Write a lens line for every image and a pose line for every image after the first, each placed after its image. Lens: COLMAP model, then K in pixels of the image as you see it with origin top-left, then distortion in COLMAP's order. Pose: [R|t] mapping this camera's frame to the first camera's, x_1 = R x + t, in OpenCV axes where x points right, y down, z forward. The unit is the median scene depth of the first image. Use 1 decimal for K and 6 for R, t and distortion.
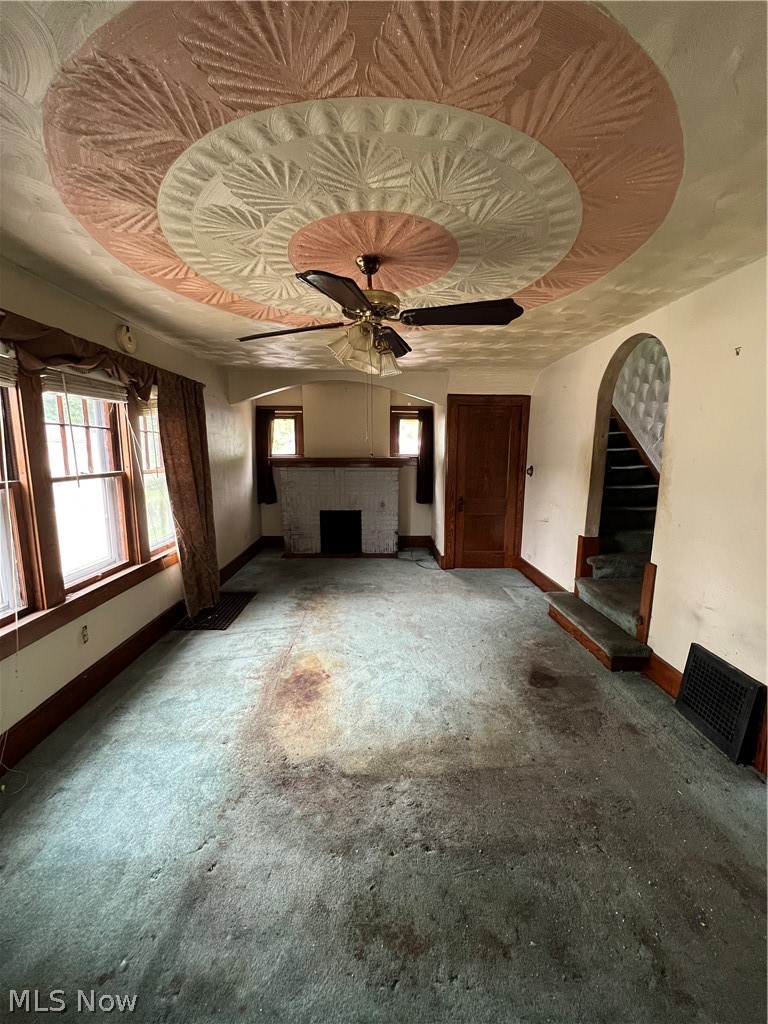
lens RADIAL K [[401.2, 0, 385.6], [0, 401.2, 507.8], [0, 0, 1]] dist [-0.007269, 0.000092]
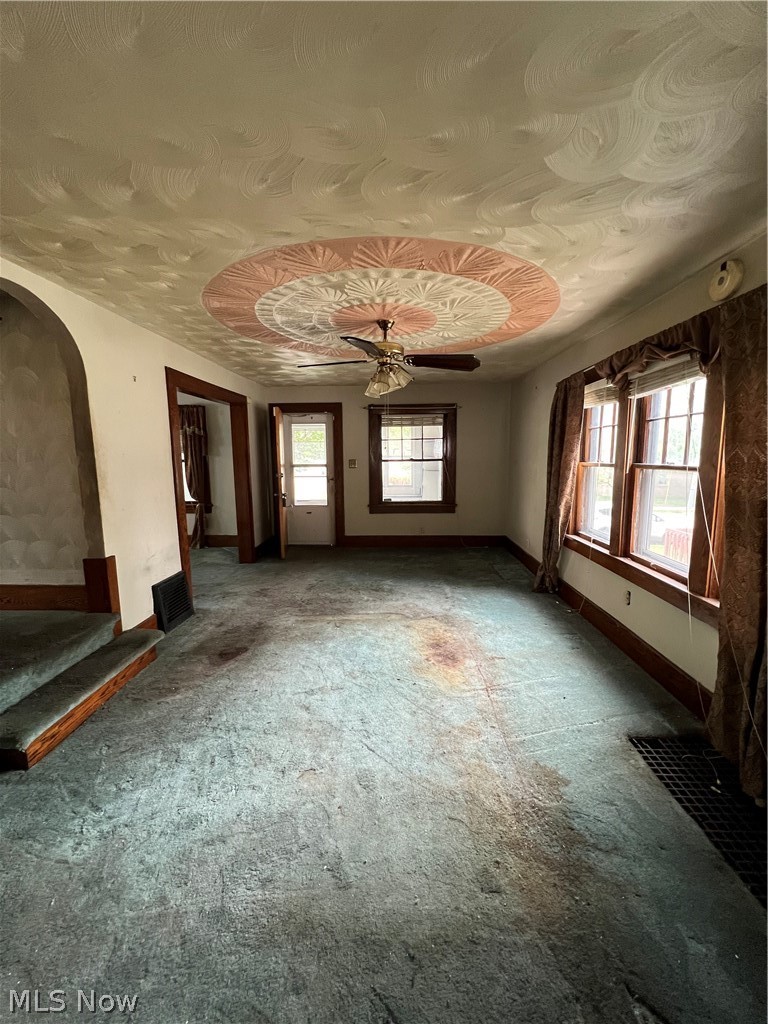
lens RADIAL K [[401.2, 0, 383.5], [0, 401.2, 513.2], [0, 0, 1]] dist [-0.007269, 0.000092]
pose [[-0.998474, -0.001554, 0.055194, -0.089647], [0.014217, 0.958668, 0.284172, -0.257994], [-0.053354, 0.284523, -0.957183, 1.998550]]
